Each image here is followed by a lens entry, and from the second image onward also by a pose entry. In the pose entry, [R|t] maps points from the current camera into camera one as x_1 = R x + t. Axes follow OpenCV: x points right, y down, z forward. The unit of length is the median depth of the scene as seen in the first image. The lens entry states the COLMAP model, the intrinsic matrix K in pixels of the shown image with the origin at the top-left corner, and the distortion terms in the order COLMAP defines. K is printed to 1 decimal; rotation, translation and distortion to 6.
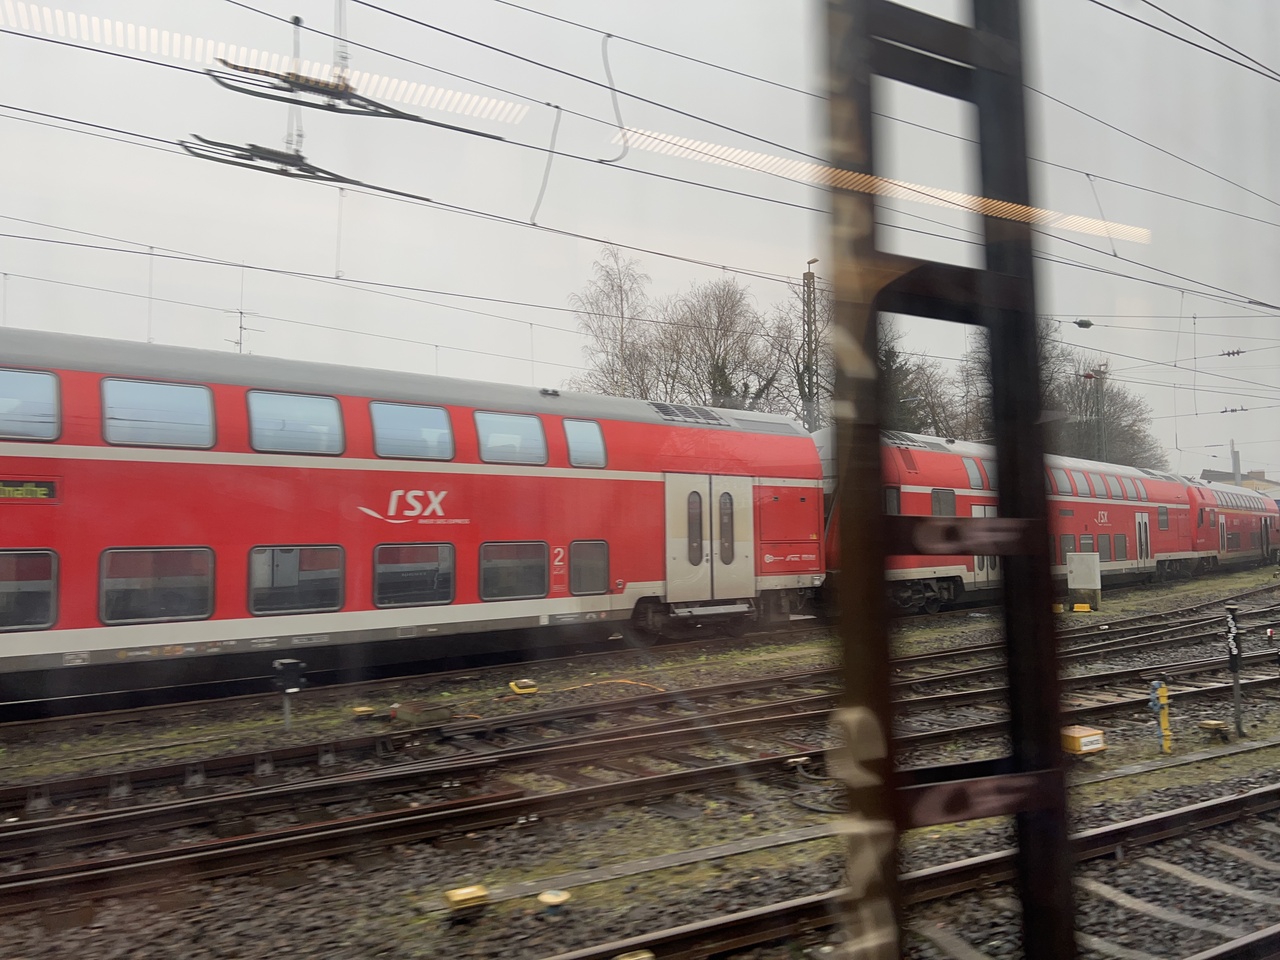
lens RADIAL K [[952.5, 0, 639.6], [0, 952.5, 470.7], [0, 0, 1]] dist [0.061076, -0.068711]
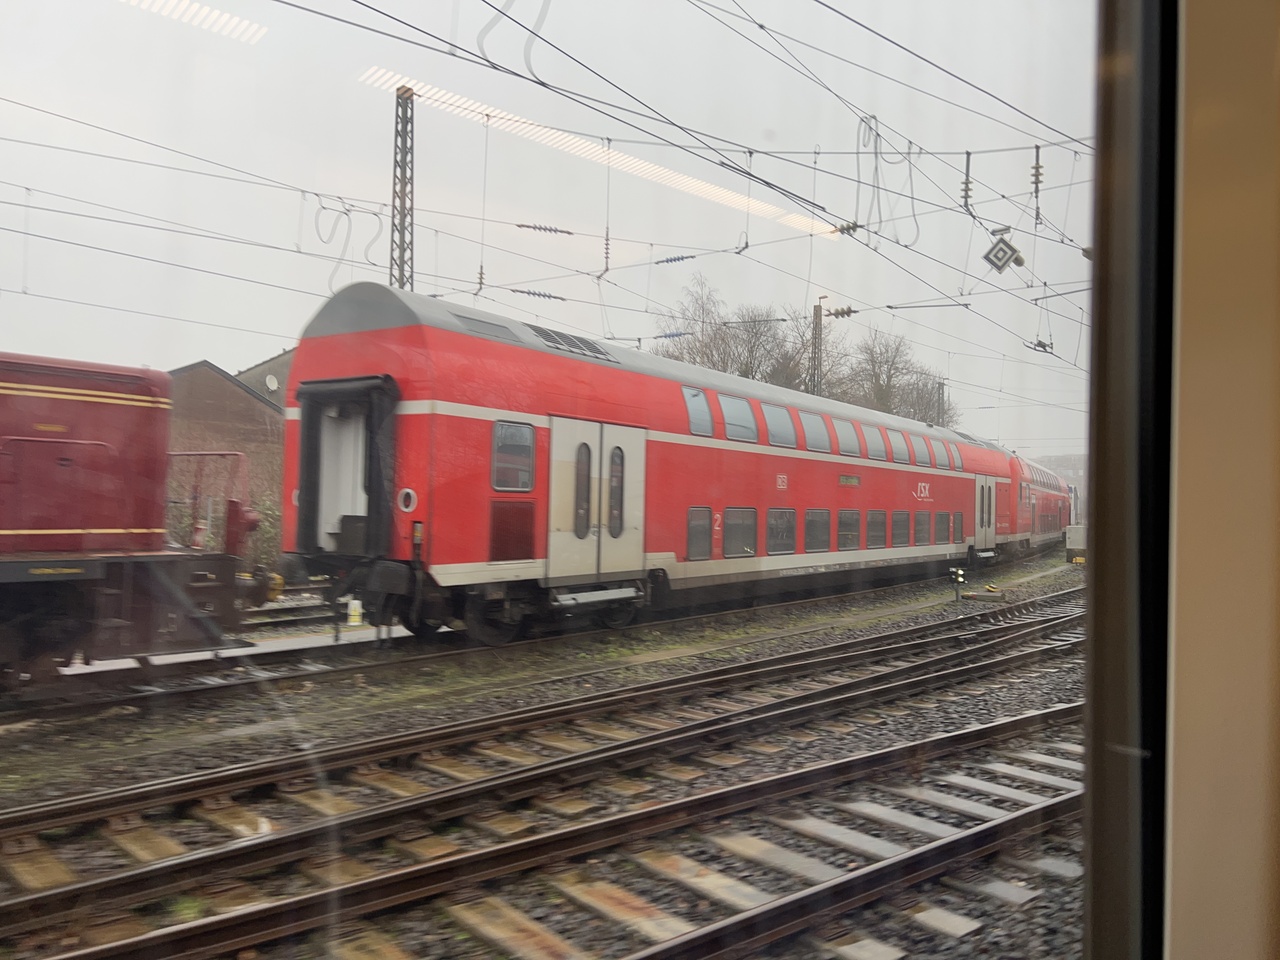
lens RADIAL K [[950.7, 0, 643.1], [0, 950.7, 460.1], [0, 0, 1]] dist [0.087016, -0.094978]
pose [[0.962946, 0.046029, 0.265737, -1.074381], [-0.053260, 0.998379, 0.020065, -0.026859], [-0.264382, -0.033474, 0.963837, -0.547511]]
